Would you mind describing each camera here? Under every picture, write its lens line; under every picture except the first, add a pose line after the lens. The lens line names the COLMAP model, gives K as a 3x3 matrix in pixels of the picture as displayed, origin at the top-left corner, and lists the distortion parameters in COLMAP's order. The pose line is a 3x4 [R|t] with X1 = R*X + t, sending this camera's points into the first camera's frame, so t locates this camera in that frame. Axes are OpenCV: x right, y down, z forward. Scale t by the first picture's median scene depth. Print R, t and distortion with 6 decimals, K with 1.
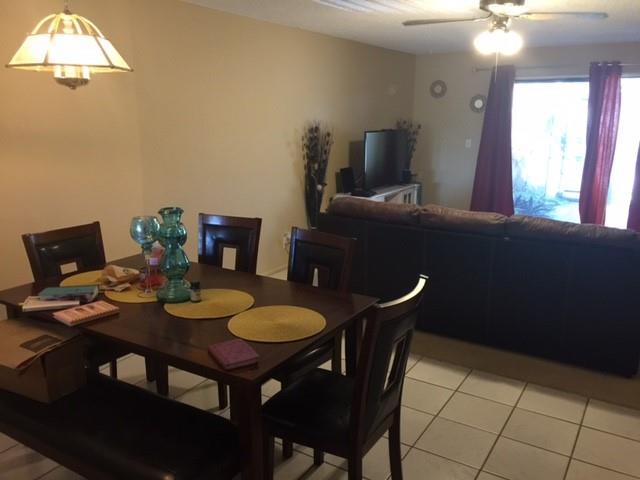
lens RADIAL K [[534.2, 0, 320.0], [0, 534.2, 240.0], [0, 0, 1]] dist [0.070881, -0.111910]
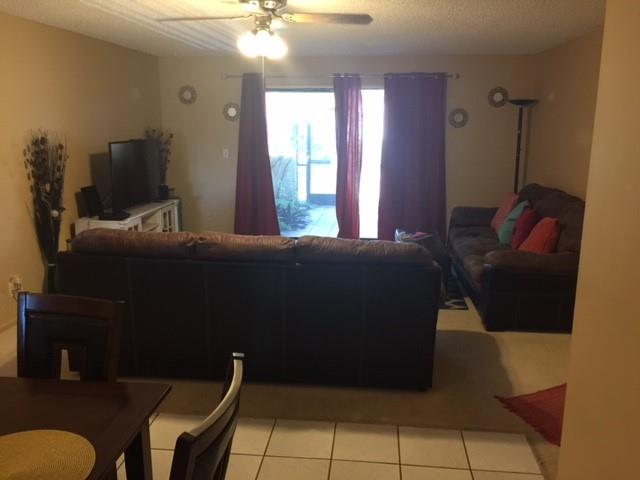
lens RADIAL K [[534.2, 0, 320.0], [0, 534.2, 240.0], [0, 0, 1]] dist [0.070881, -0.111910]
pose [[0.895626, -0.092264, 0.435133, -0.001009], [0.097513, 0.995181, 0.010304, -0.028834], [-0.433987, 0.033203, 0.900307, 0.110841]]
